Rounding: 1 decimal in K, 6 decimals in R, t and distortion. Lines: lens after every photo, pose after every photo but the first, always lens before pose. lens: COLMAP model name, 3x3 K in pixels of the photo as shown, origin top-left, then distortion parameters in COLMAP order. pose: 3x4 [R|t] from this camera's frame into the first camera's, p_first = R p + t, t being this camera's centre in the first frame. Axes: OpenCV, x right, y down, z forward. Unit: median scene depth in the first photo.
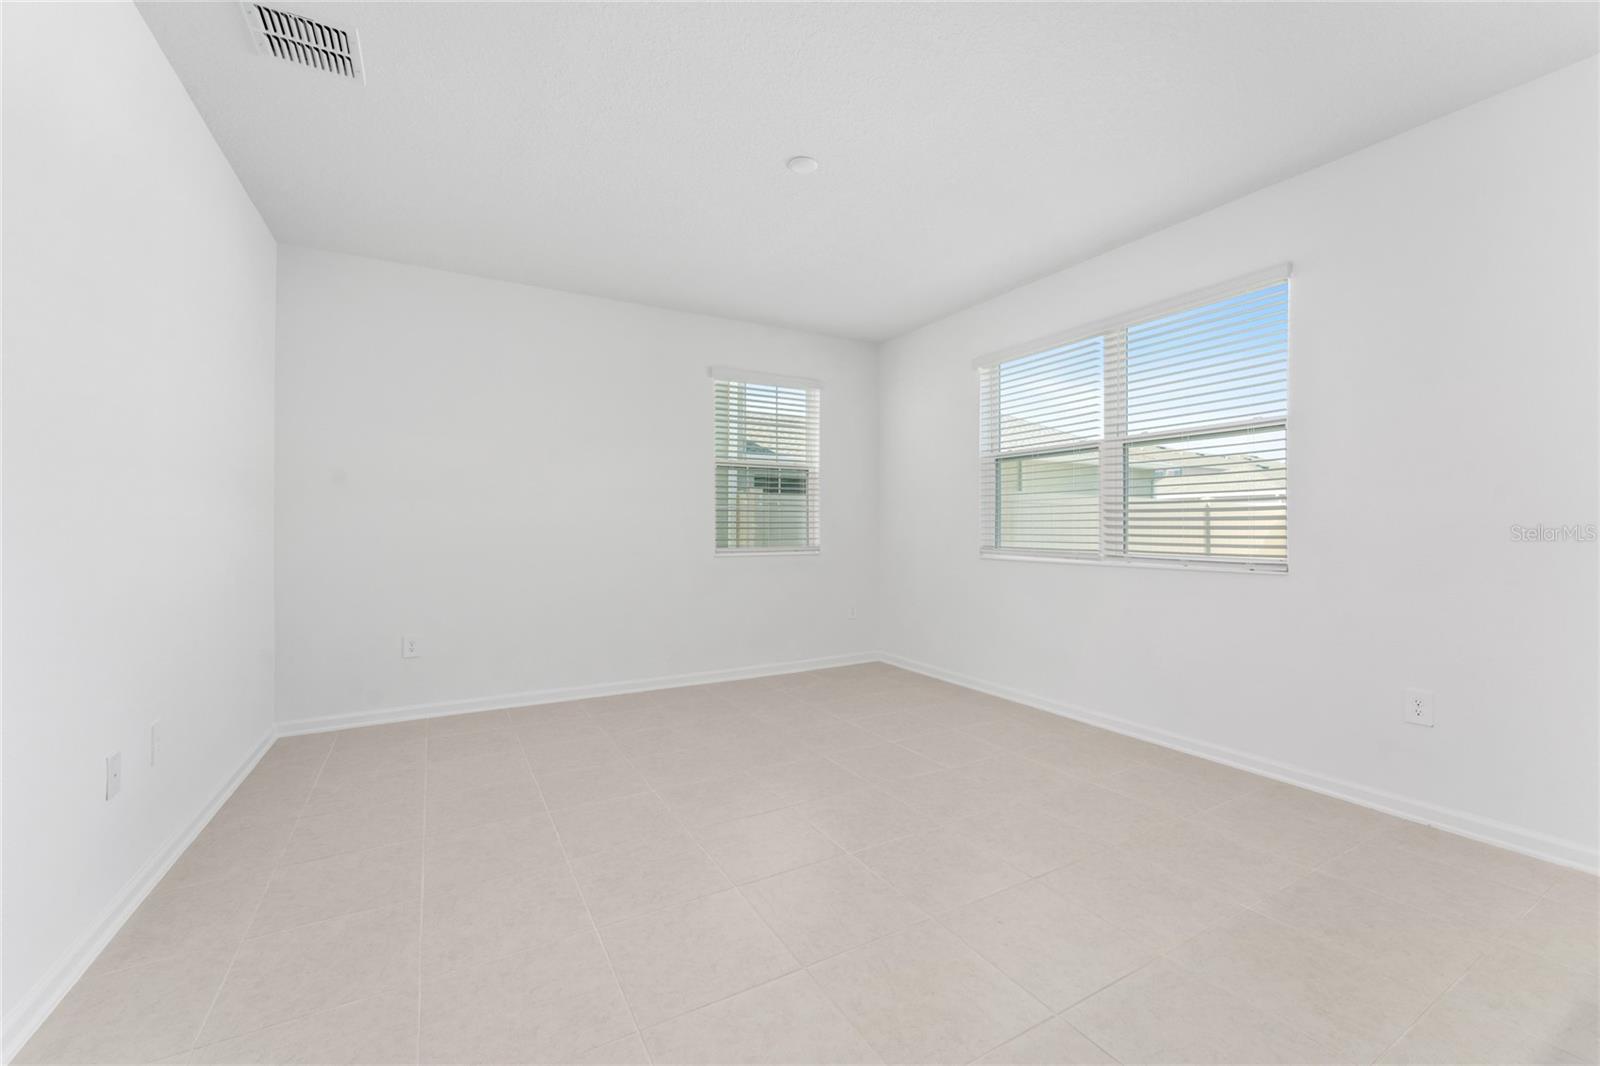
lens RADIAL K [[638.3, 0, 801.0], [0, 638.3, 521.5], [0, 0, 1]] dist [-0.024174, 0.000541]
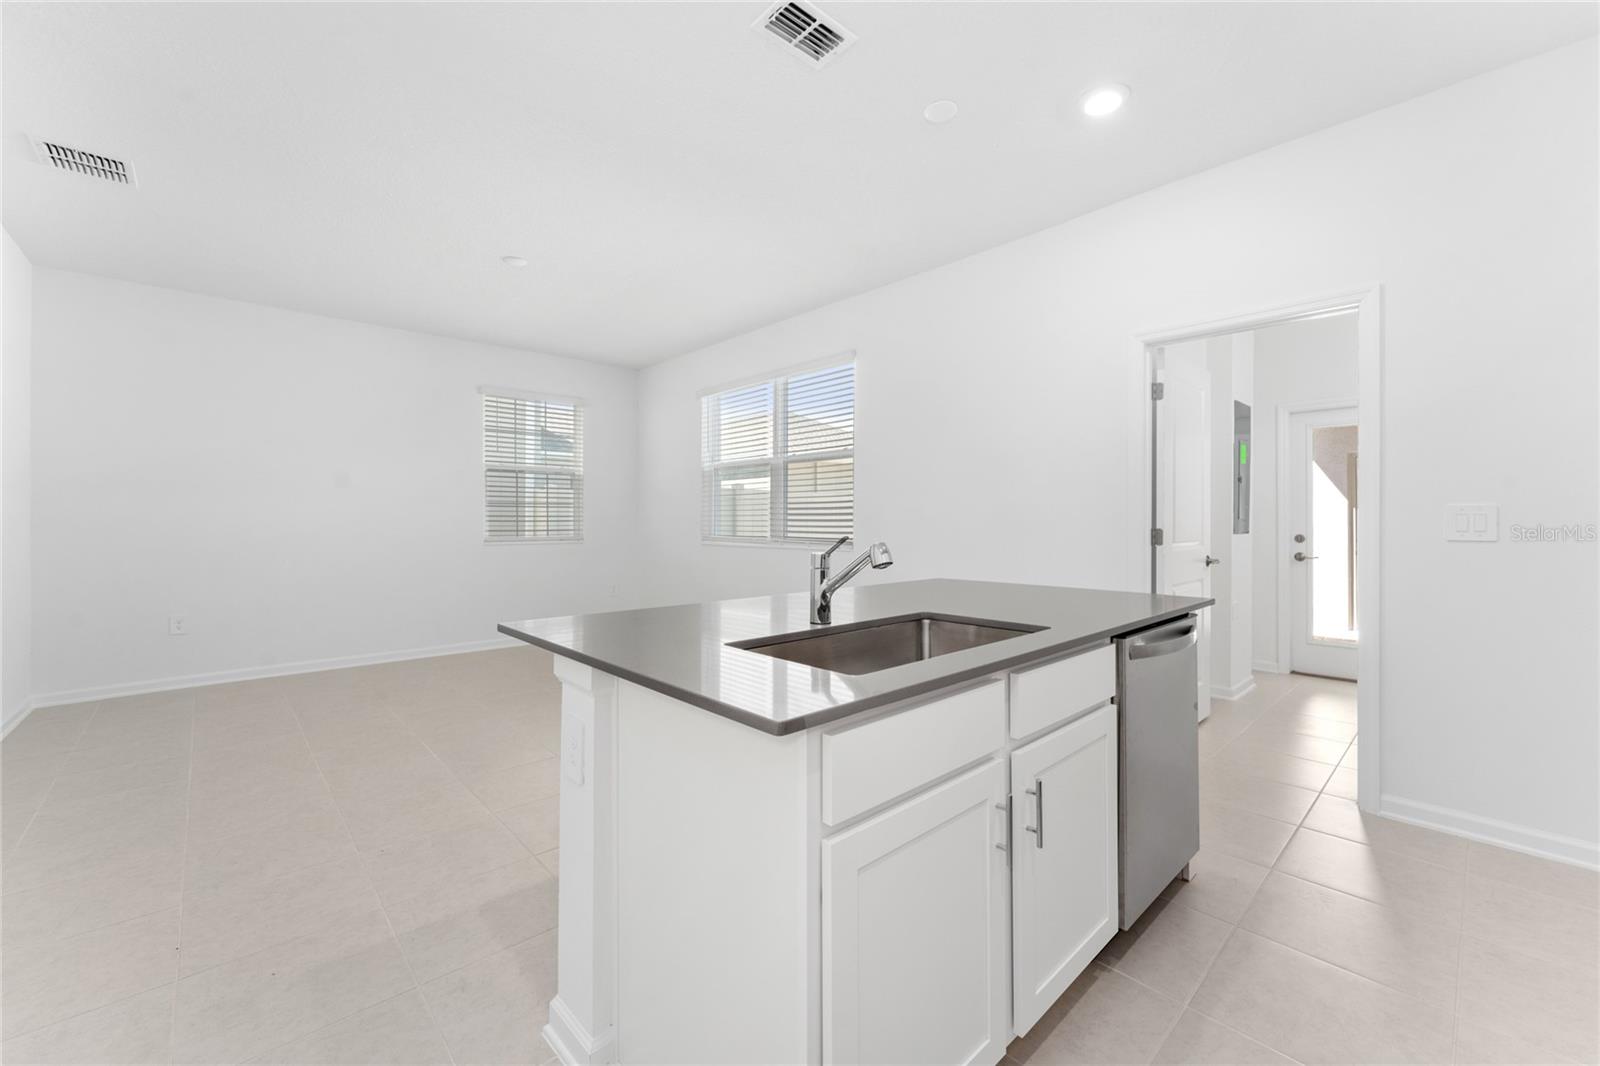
lens RADIAL K [[634.9, 0, 800.7], [0, 634.9, 516.2], [0, 0, 1]] dist [0.000717, -0.003561]
pose [[0.973497, 0.001678, 0.228693, 0.216191], [-0.002368, 0.999993, 0.002743, -0.003913], [-0.228687, -0.003212, 0.973495, -0.370267]]
